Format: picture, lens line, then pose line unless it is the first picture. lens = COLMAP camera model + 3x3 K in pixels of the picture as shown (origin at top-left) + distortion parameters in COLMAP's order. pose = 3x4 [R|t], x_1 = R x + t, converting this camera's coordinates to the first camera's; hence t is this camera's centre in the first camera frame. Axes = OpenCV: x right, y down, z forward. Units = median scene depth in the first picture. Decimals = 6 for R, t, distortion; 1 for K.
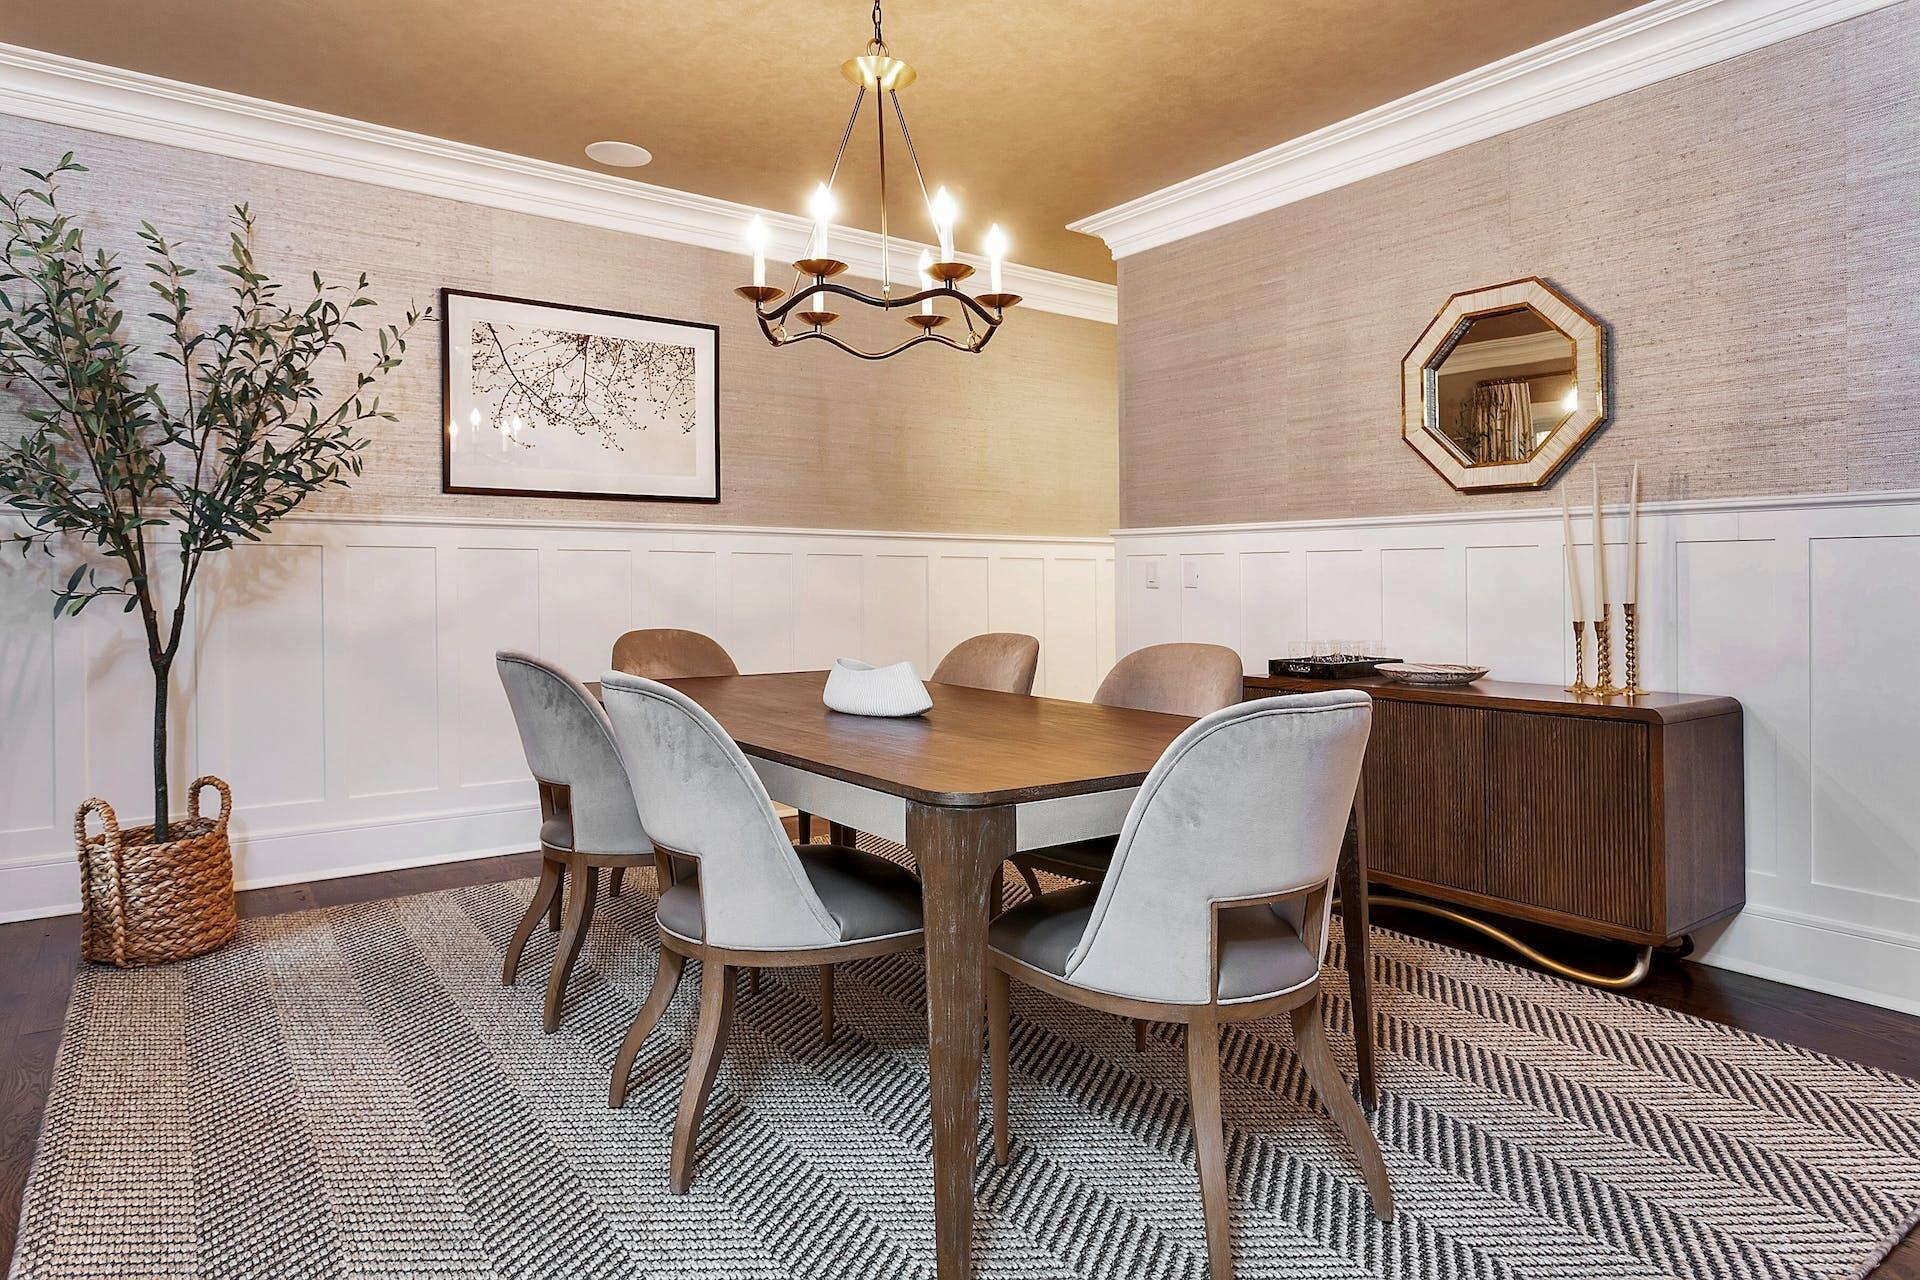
lens RADIAL K [[1055.9, 0, 956.8], [0, 1055.9, 601.2], [0, 0, 1]] dist [-0.003011, 0.000000]
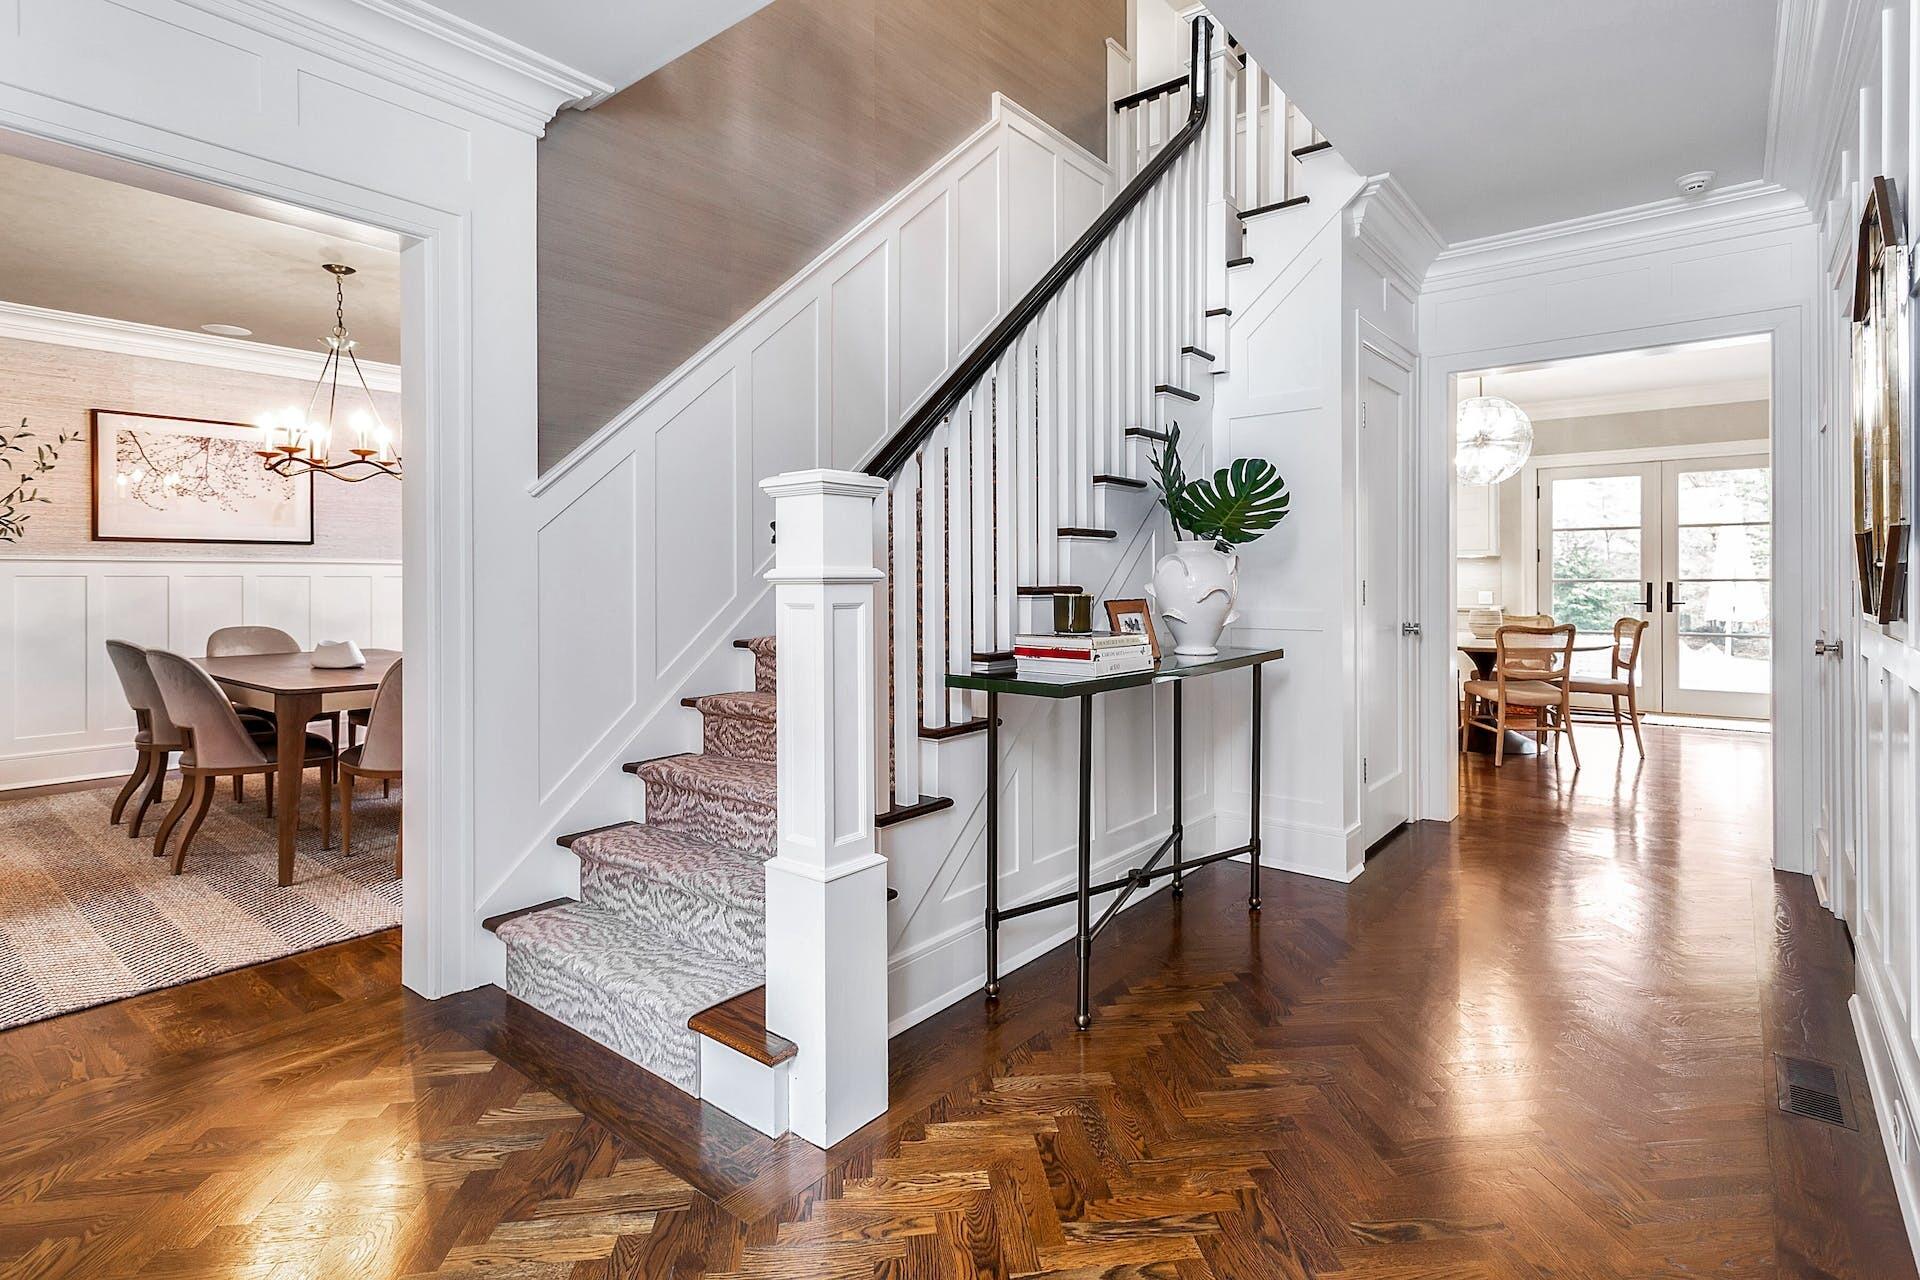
lens RADIAL K [[984.4, 0, 967.8], [0, 984.4, 588.4], [0, 0, 1]] dist [0.026607, 0.000490]
pose [[0.978634, 0.003898, 0.205572, 0.494605], [-0.003066, 0.999986, -0.004363, -0.029435], [-0.205586, 0.003640, 0.978632, -0.752660]]
